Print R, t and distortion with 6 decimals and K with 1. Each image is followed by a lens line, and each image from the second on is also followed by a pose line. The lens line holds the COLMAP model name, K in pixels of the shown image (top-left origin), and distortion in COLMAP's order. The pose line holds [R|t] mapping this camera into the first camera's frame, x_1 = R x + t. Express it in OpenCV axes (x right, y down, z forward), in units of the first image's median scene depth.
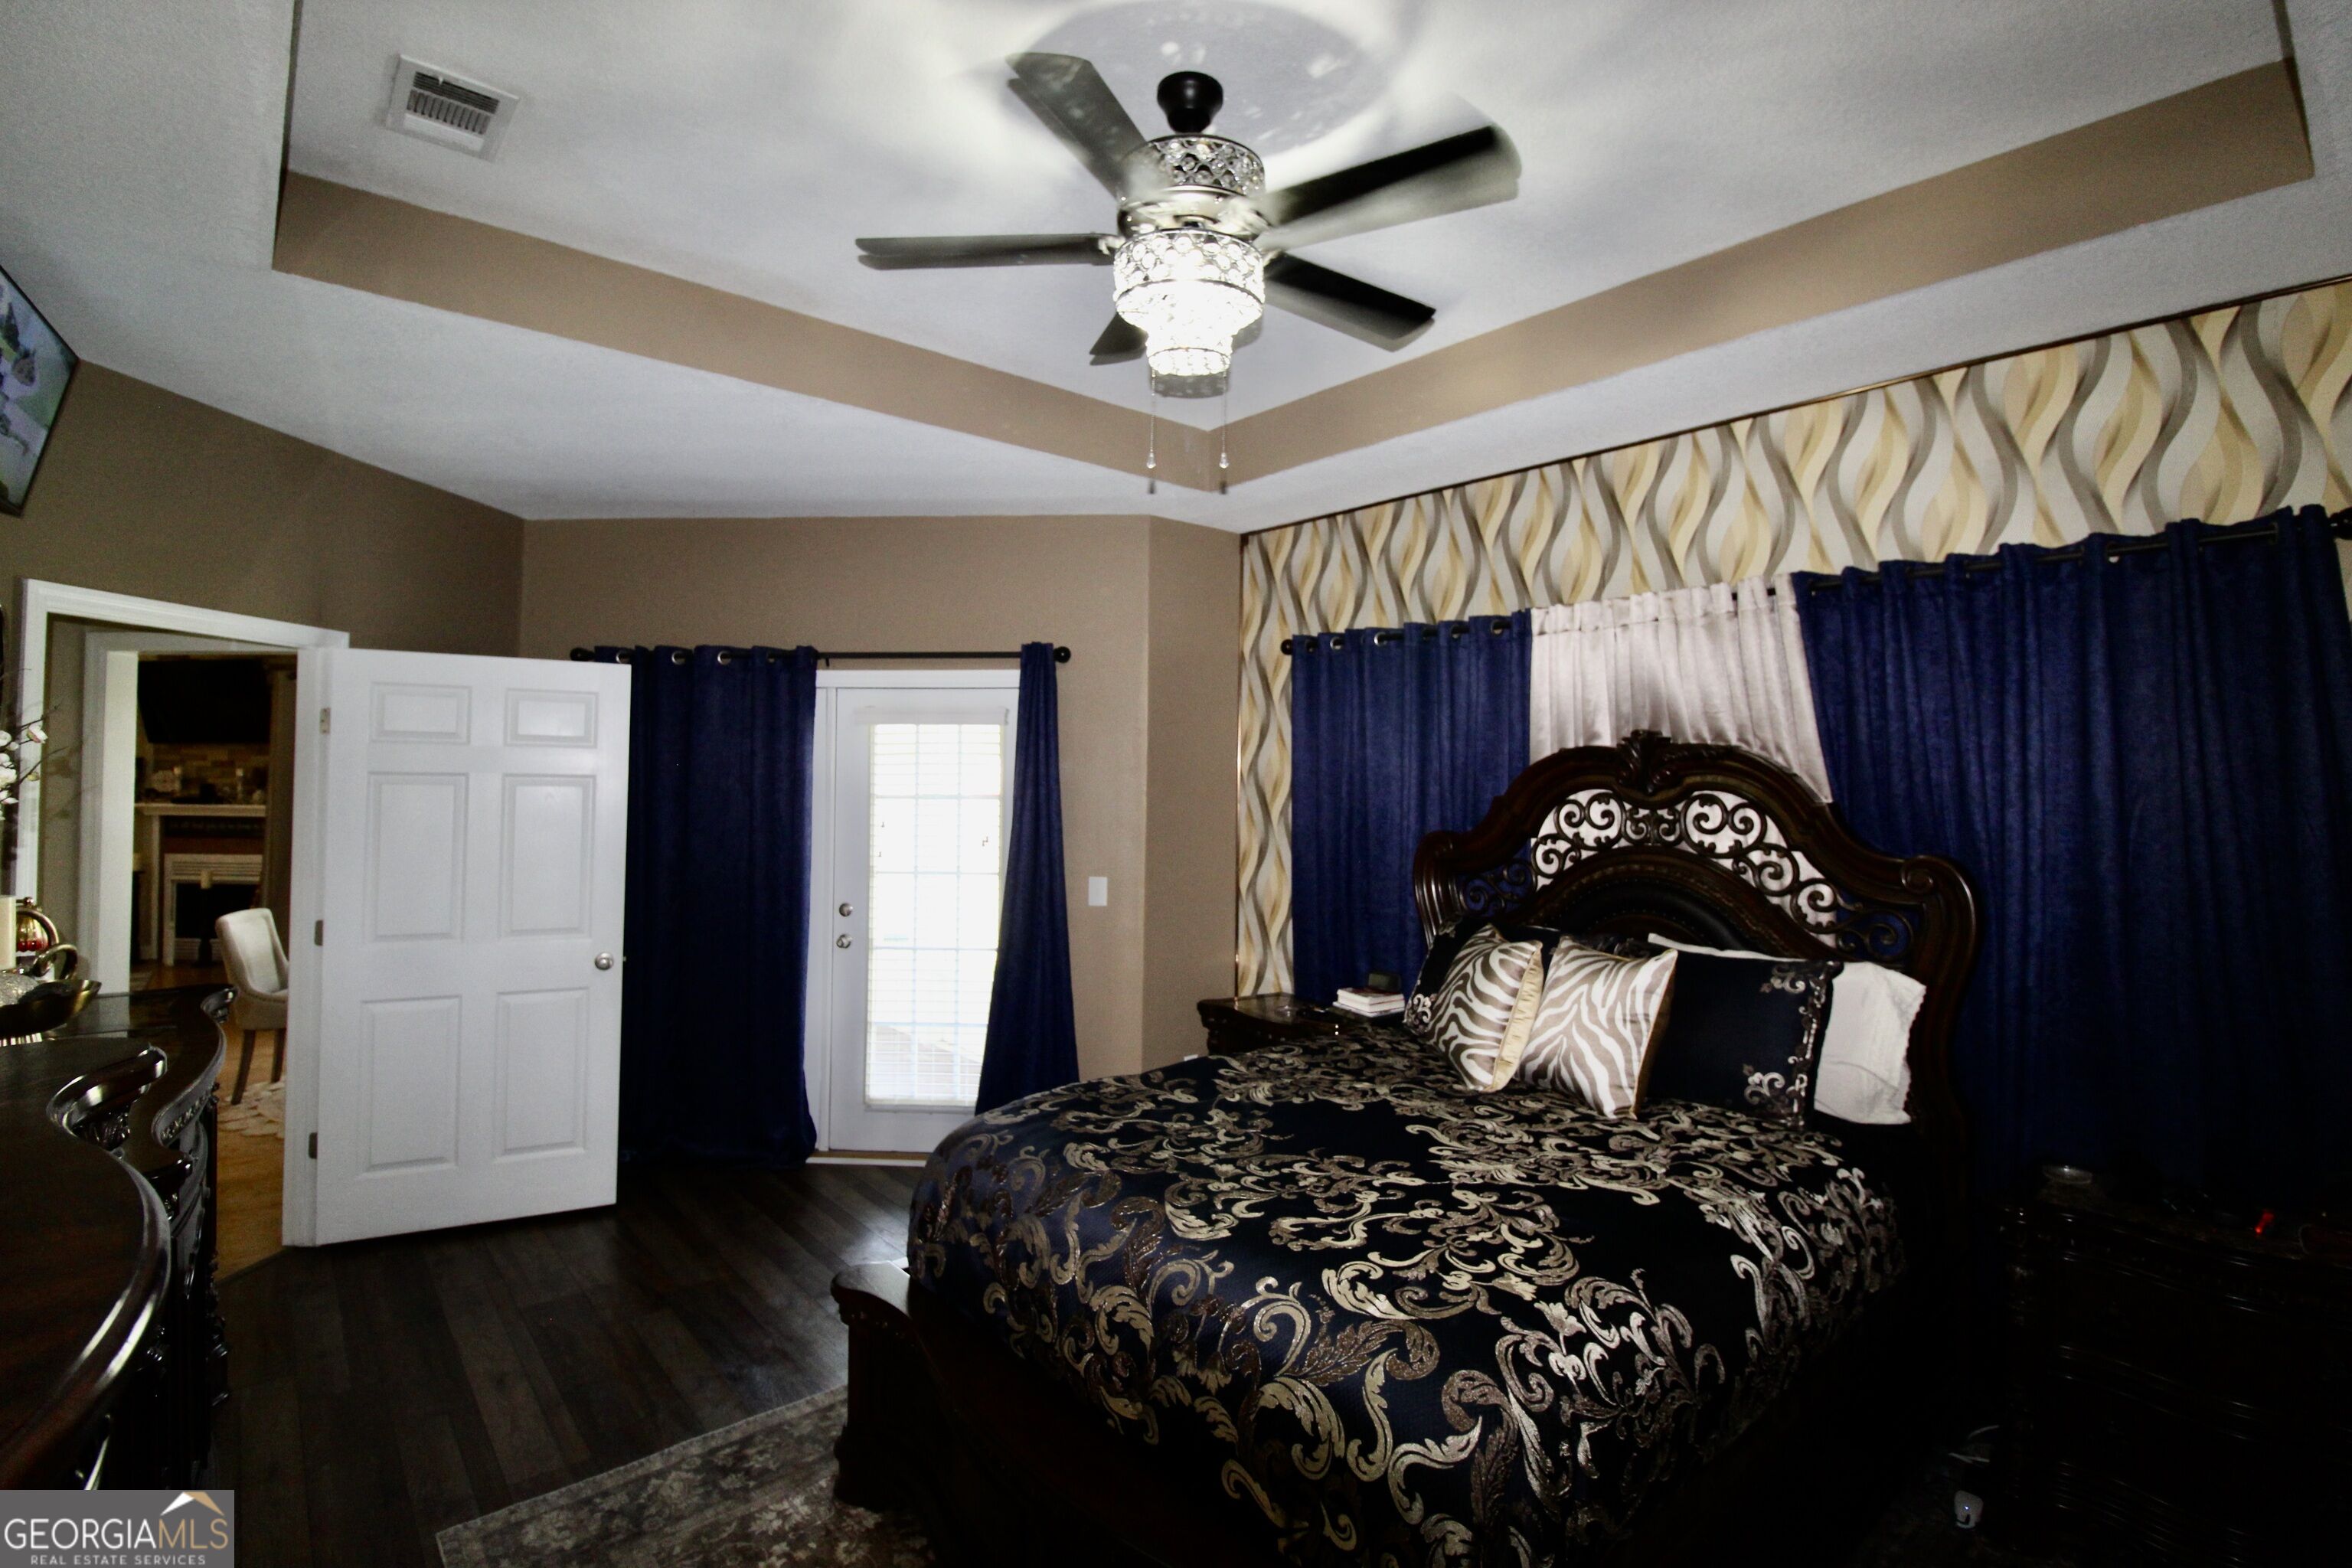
lens RADIAL K [[1097.6, 0, 1176.0], [0, 1097.6, 784.0], [0, 0, 1]] dist [0.000545, 0.000004]
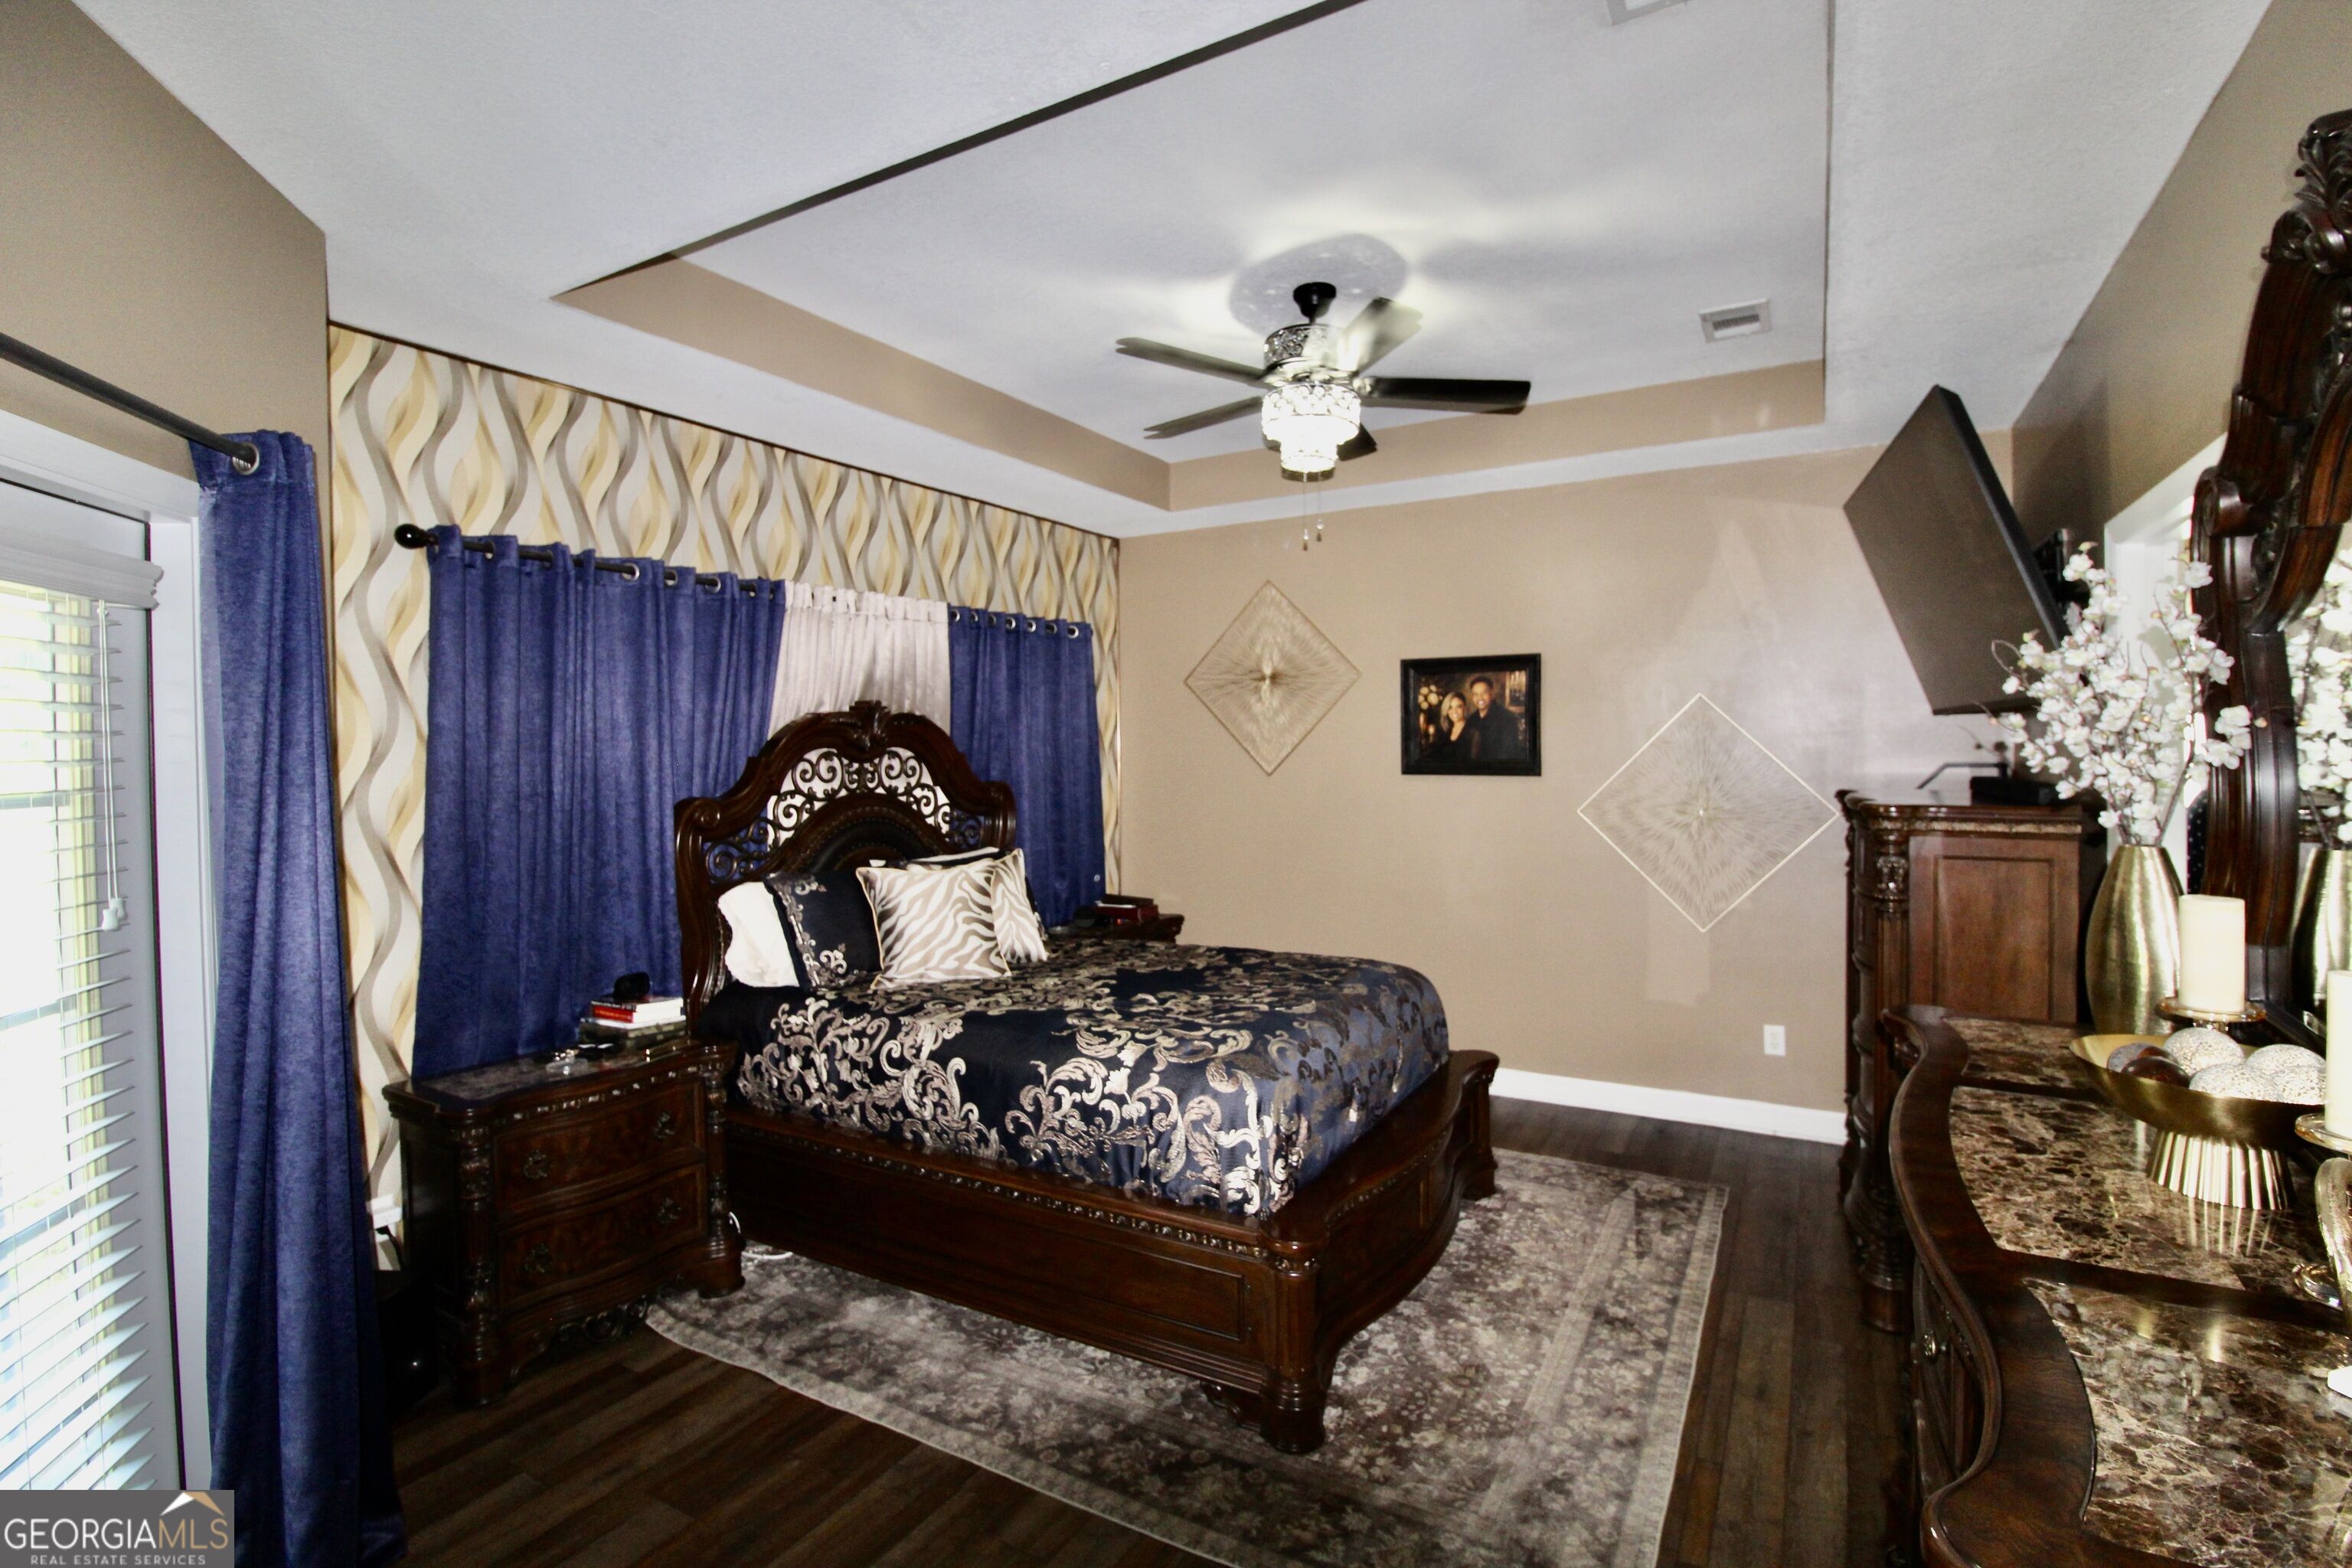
lens RADIAL K [[1085.7, 0, 1193.0], [0, 1085.7, 757.0], [0, 0, 1]] dist [0.001459, -0.014474]
pose [[-0.333479, -0.029832, 0.942286, -0.844231], [-0.001358, 0.999513, 0.031163, -0.023002], [-0.942757, 0.009112, -0.333357, 1.025304]]
